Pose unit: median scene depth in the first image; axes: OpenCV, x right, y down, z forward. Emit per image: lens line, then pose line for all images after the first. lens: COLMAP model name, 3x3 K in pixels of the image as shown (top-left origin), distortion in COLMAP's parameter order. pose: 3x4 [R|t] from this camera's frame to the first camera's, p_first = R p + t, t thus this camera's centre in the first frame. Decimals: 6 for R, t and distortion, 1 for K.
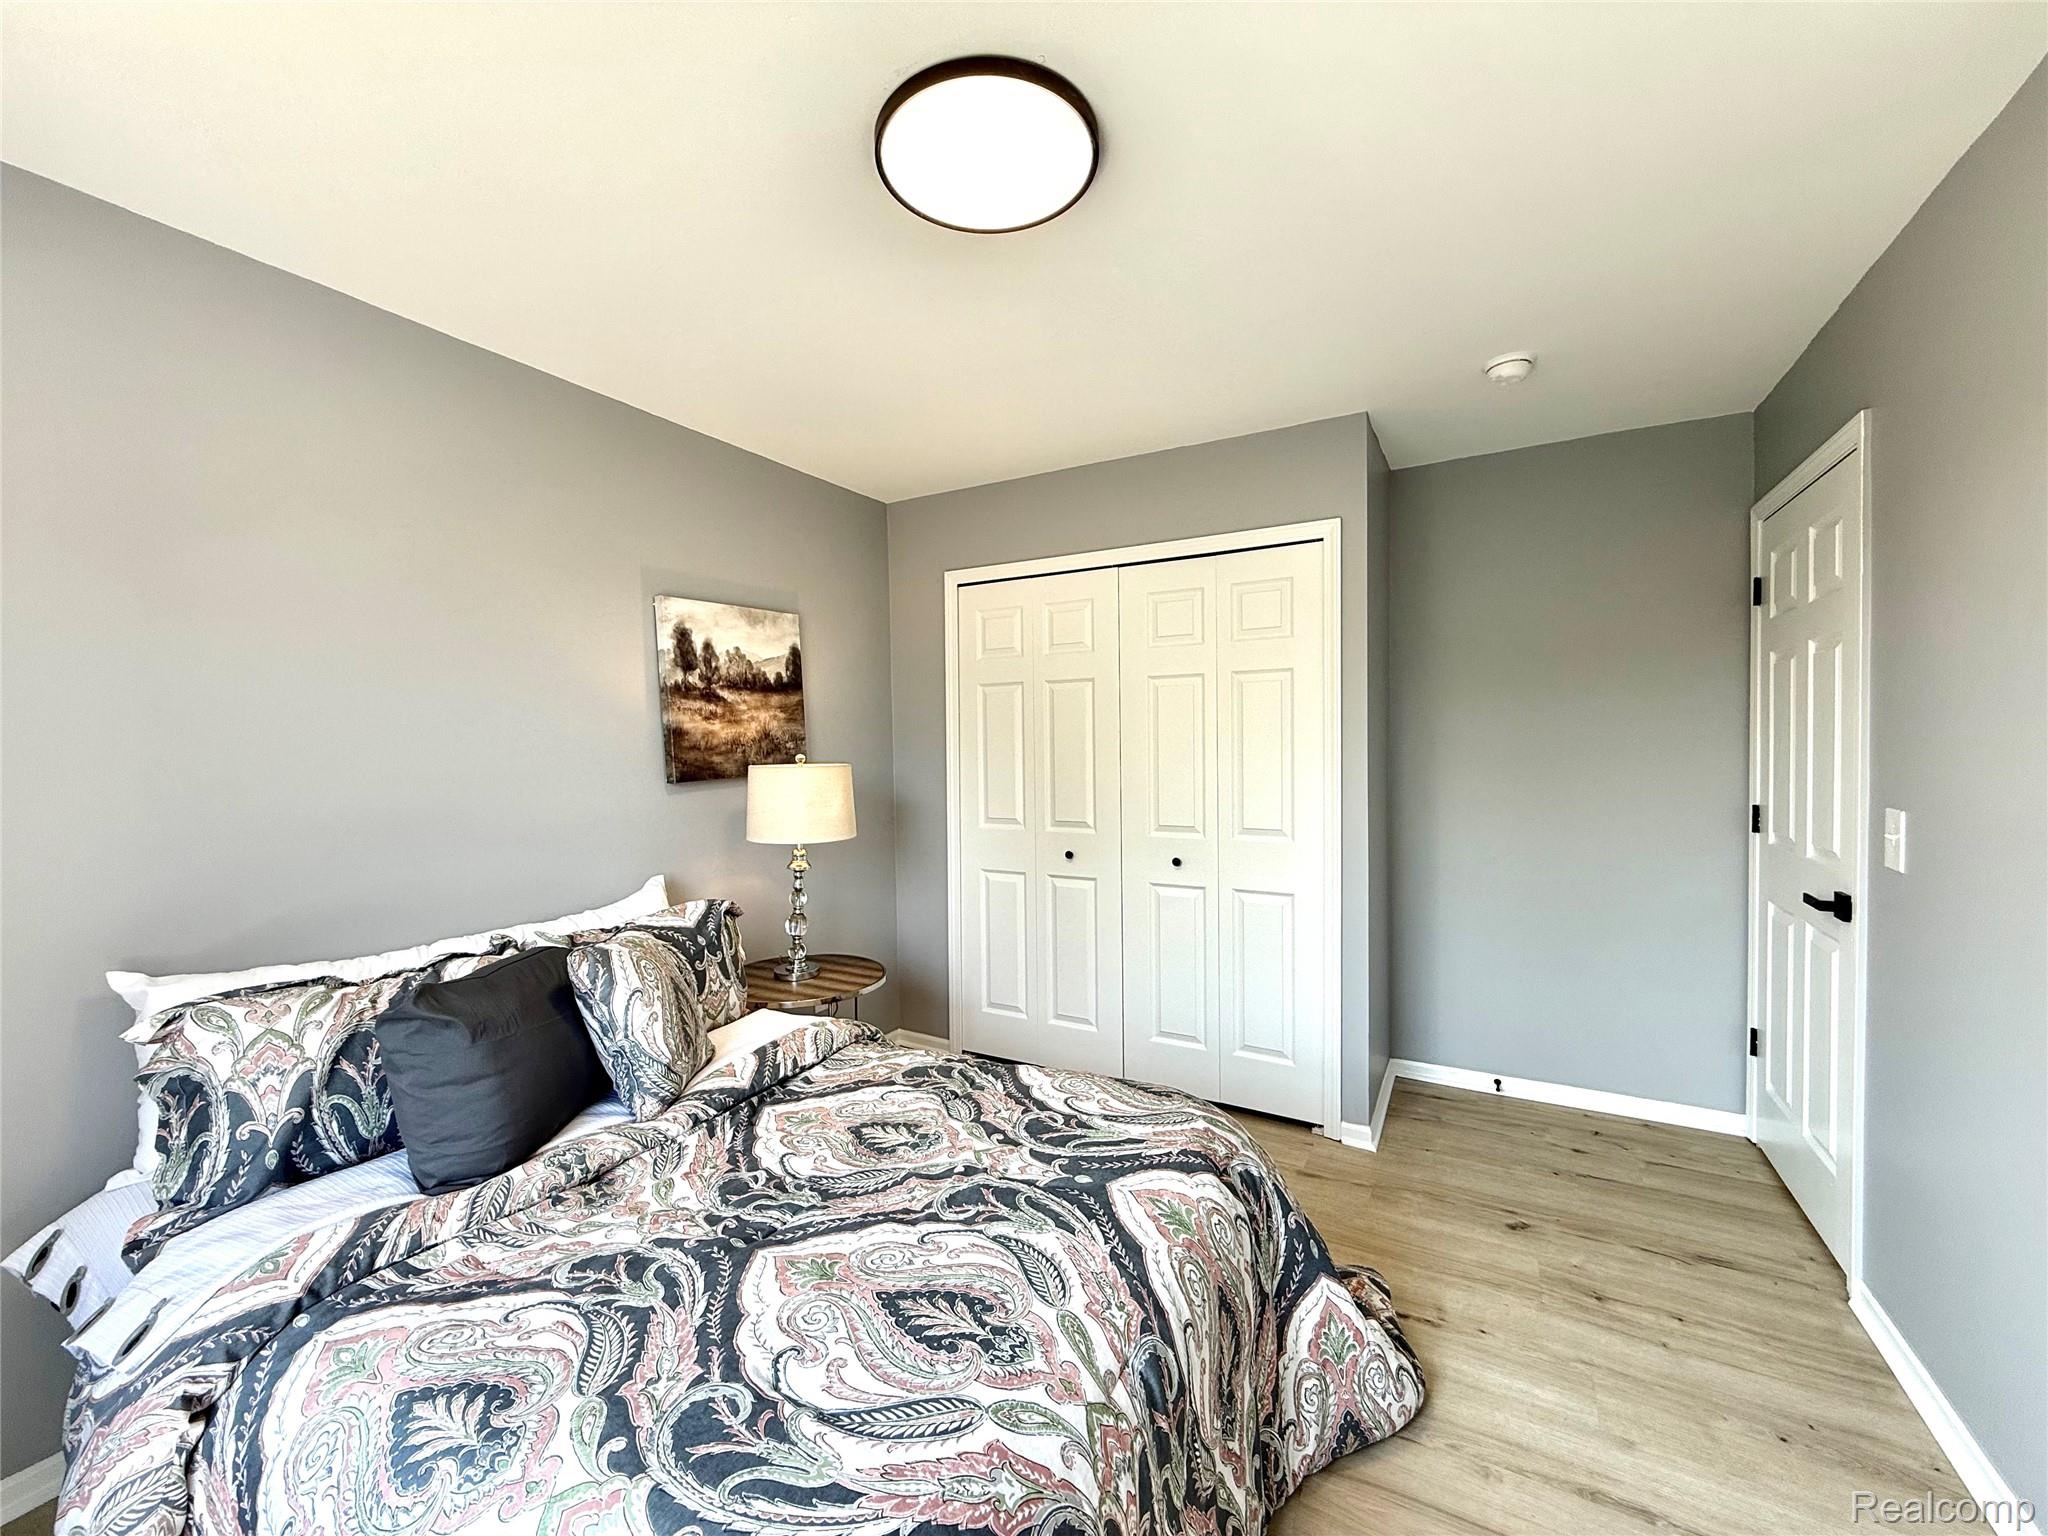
lens RADIAL K [[816.6, 0, 1016.7], [0, 816.6, 766.4], [0, 0, 1]] dist [-0.000225, 0.000117]
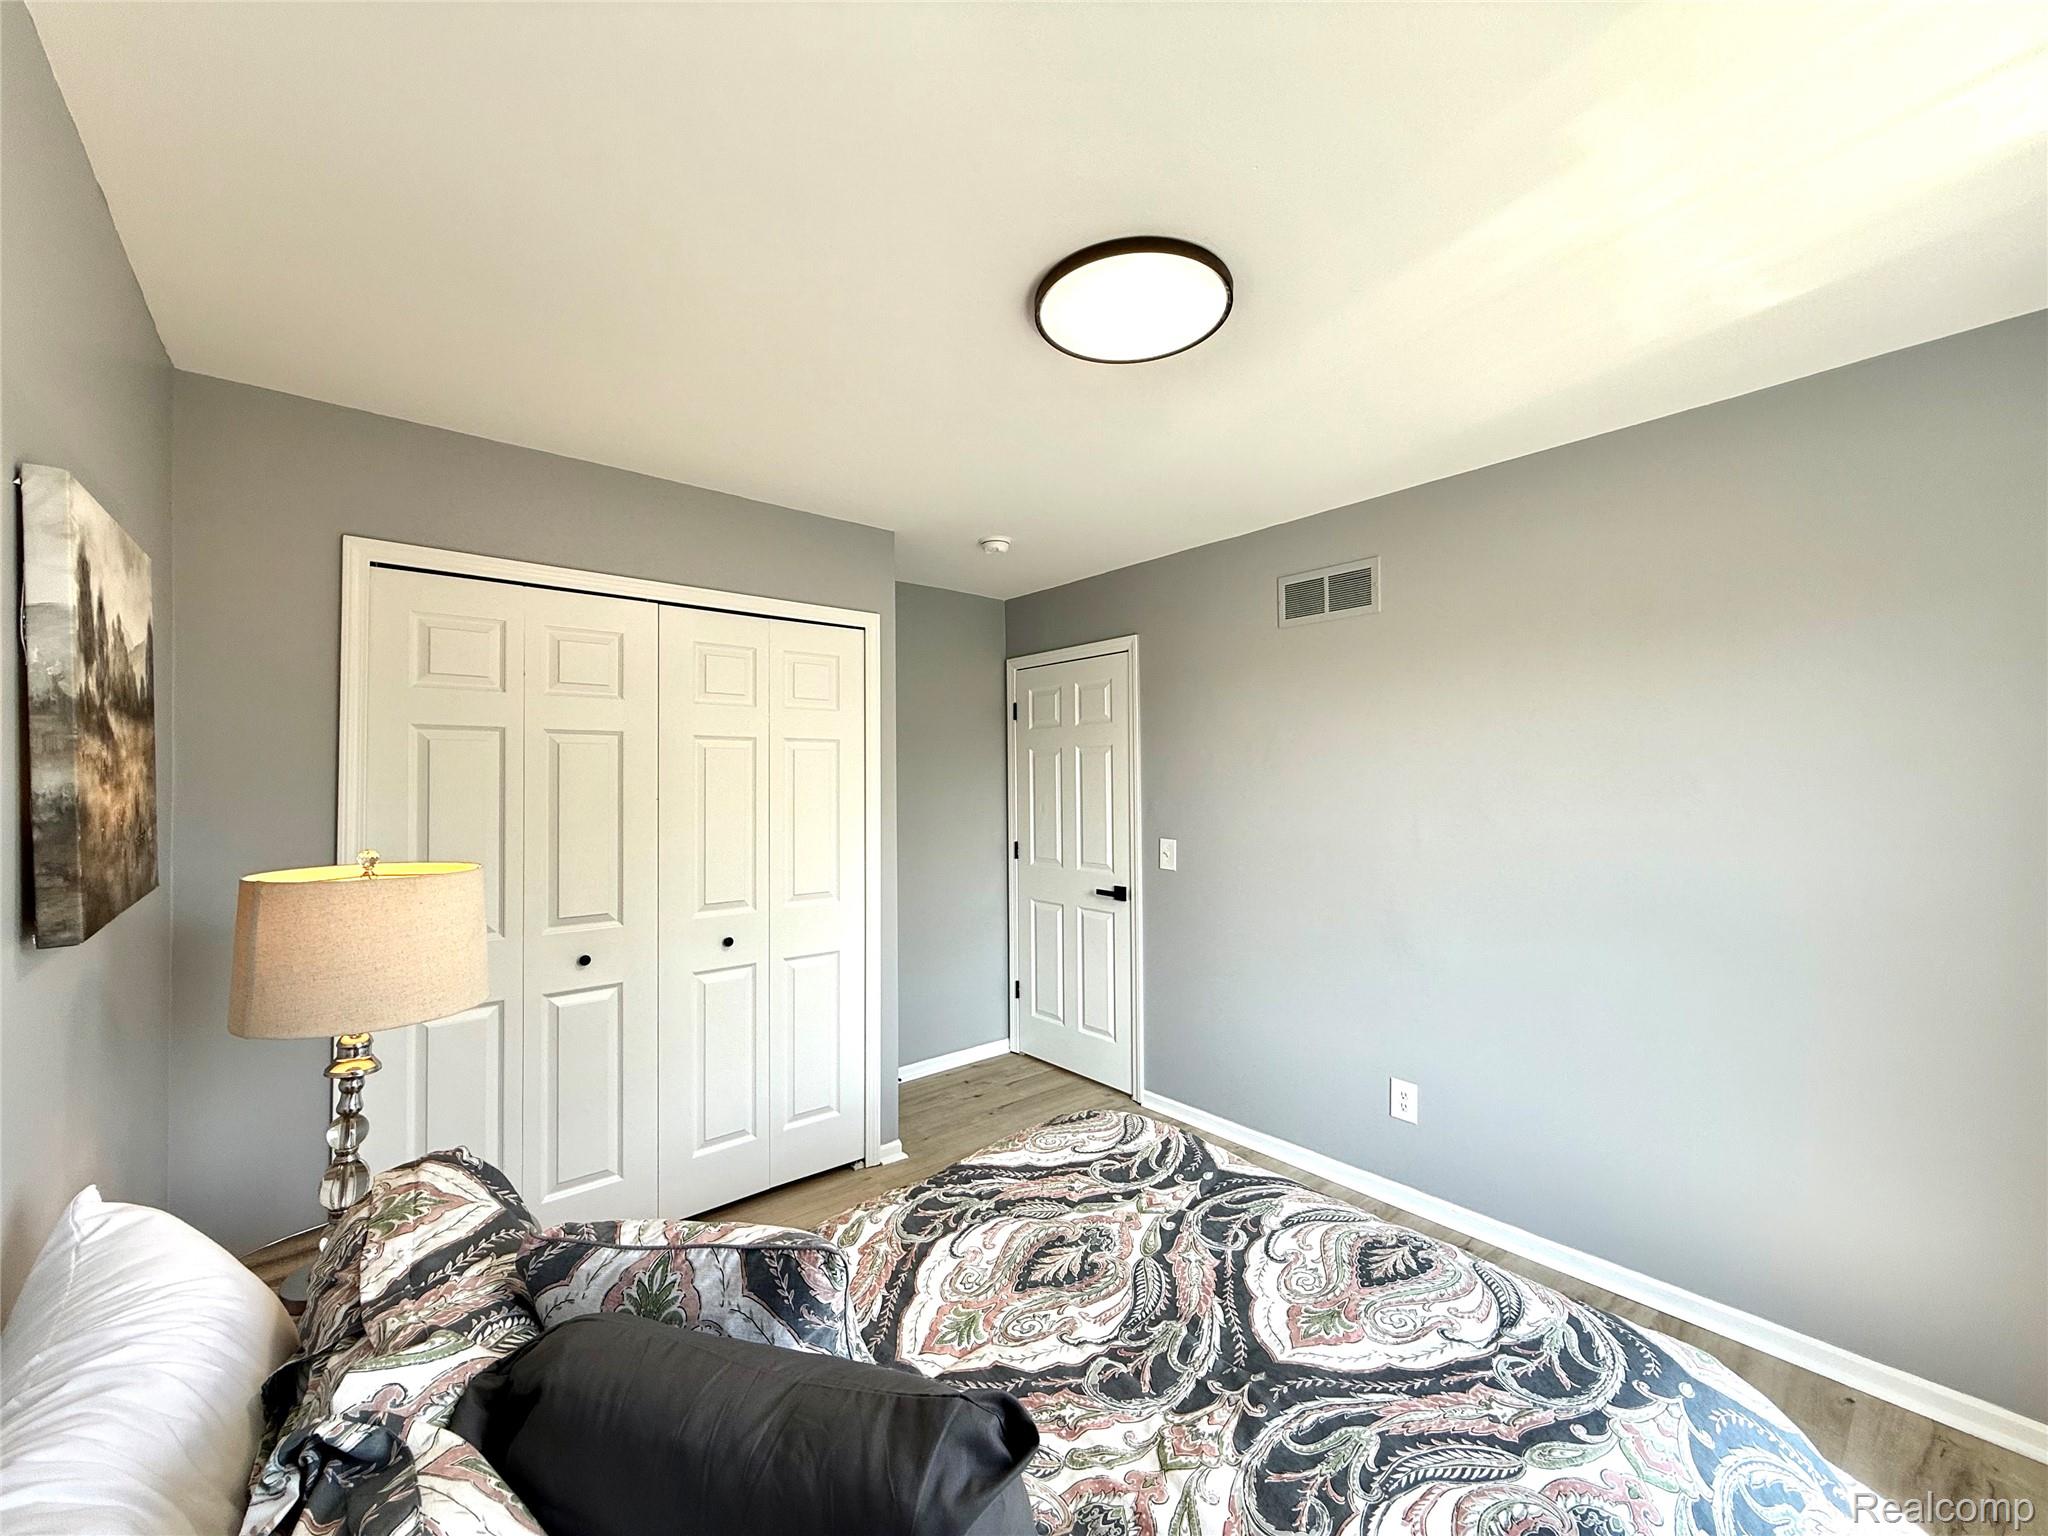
lens RADIAL K [[816.6, 0, 1016.7], [0, 816.6, 766.4], [0, 0, 1]] dist [-0.000225, 0.000117]
pose [[0.349706, 0.028543, 0.936424, -0.910366], [0.027954, 0.998773, -0.040883, -0.052808], [-0.936442, 0.040474, 0.348479, 0.623375]]
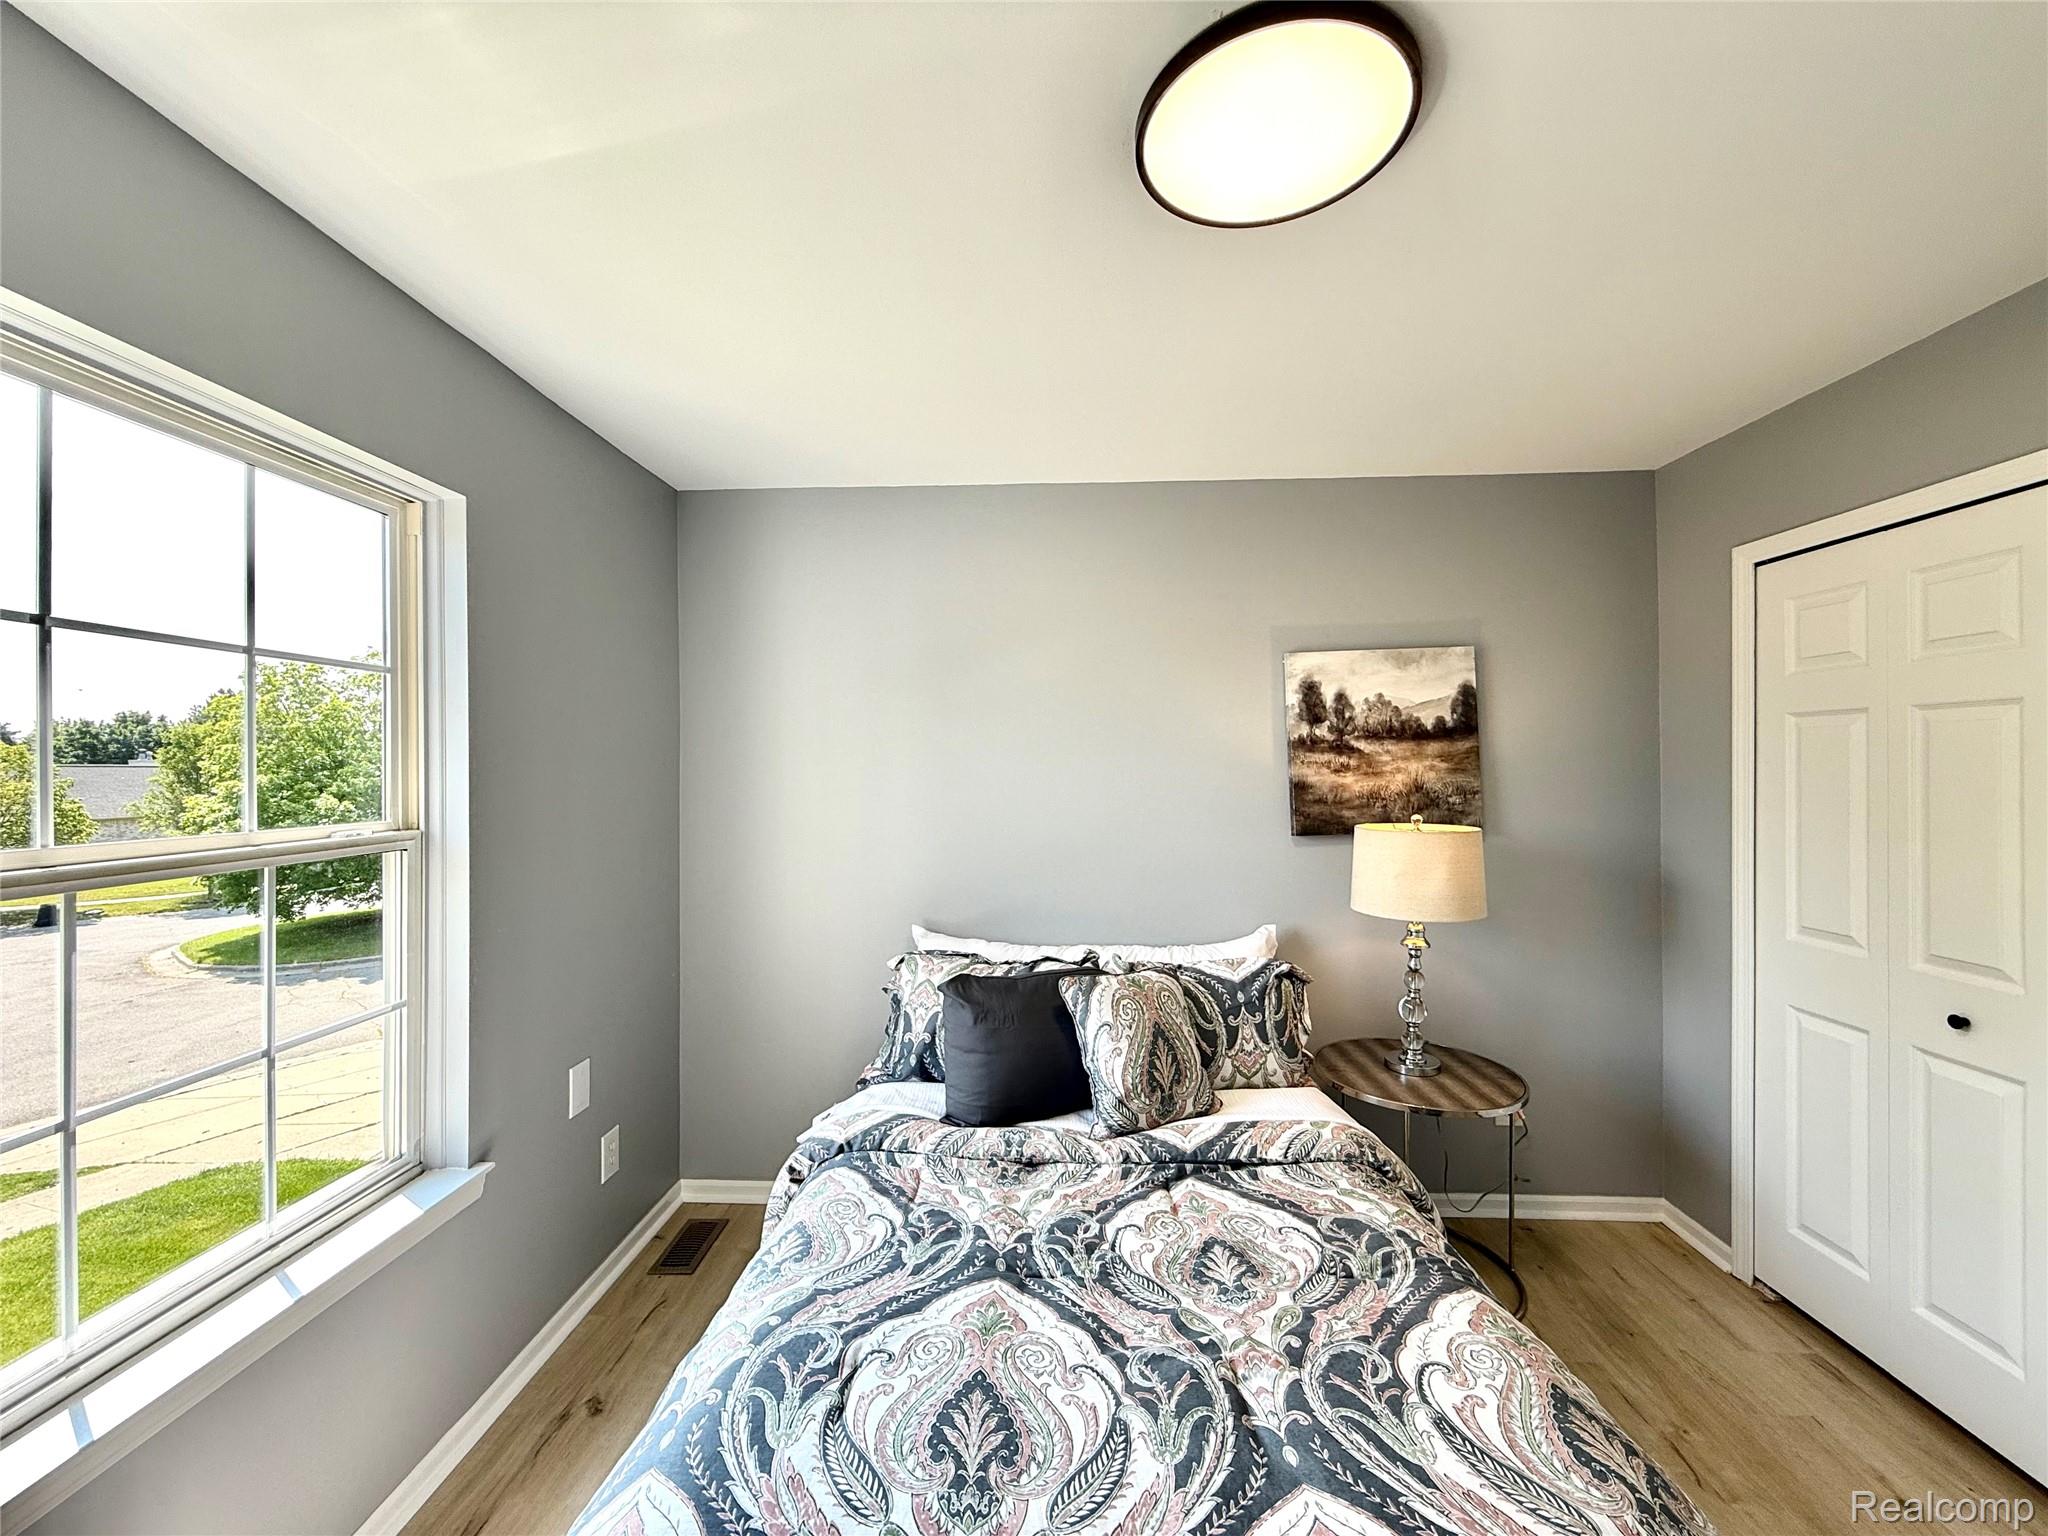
lens RADIAL K [[816.6, 0, 1016.7], [0, 816.6, 766.4], [0, 0, 1]] dist [-0.000225, 0.000117]
pose [[0.451879, 0.010330, -0.892020, 0.469985], [-0.027341, 0.999624, -0.002274, -0.077750], [0.891660, 0.025417, 0.451991, 0.333192]]
